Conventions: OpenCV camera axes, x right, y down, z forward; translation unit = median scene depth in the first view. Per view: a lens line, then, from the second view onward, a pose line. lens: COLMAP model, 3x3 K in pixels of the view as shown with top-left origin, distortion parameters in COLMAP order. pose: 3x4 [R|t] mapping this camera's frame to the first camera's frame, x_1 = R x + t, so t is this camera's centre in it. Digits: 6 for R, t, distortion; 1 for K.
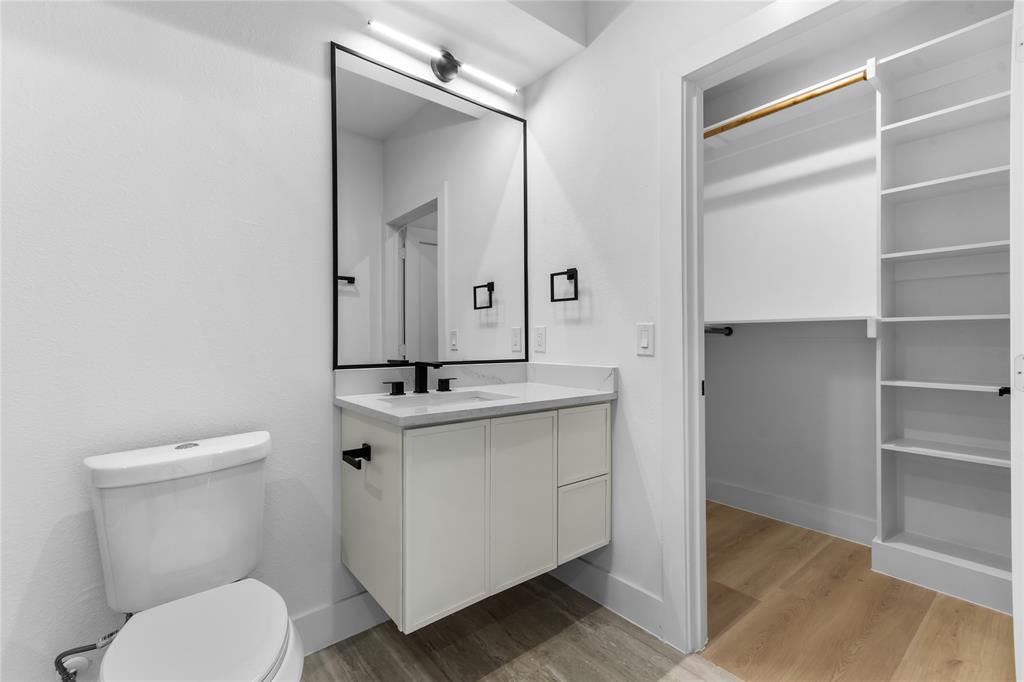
lens RADIAL K [[443.9, 0, 512.0], [0, 443.9, 341.0], [0, 0, 1]] dist [0.001681, 0.001165]
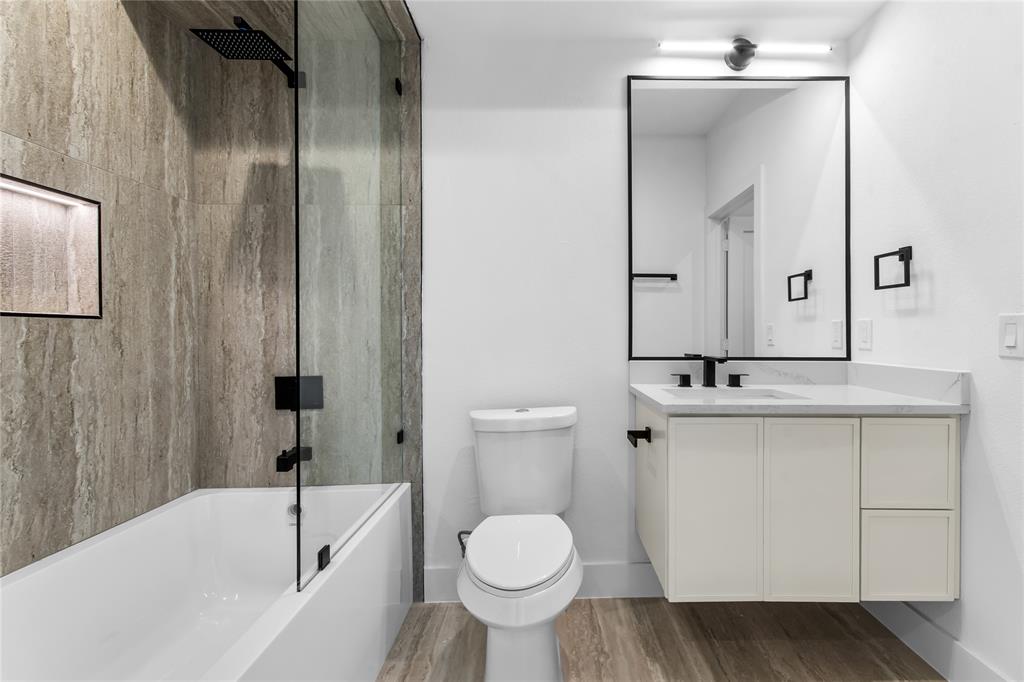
lens RADIAL K [[458.6, 0, 554.4], [0, 458.6, 338.3], [0, 0, 1]] dist [0.002281, 0.000417]
pose [[0.787996, 0.009370, -0.615610, 0.158584], [-0.004124, 0.999942, 0.009941, -0.003516], [0.615667, -0.005295, 0.787989, -0.049924]]
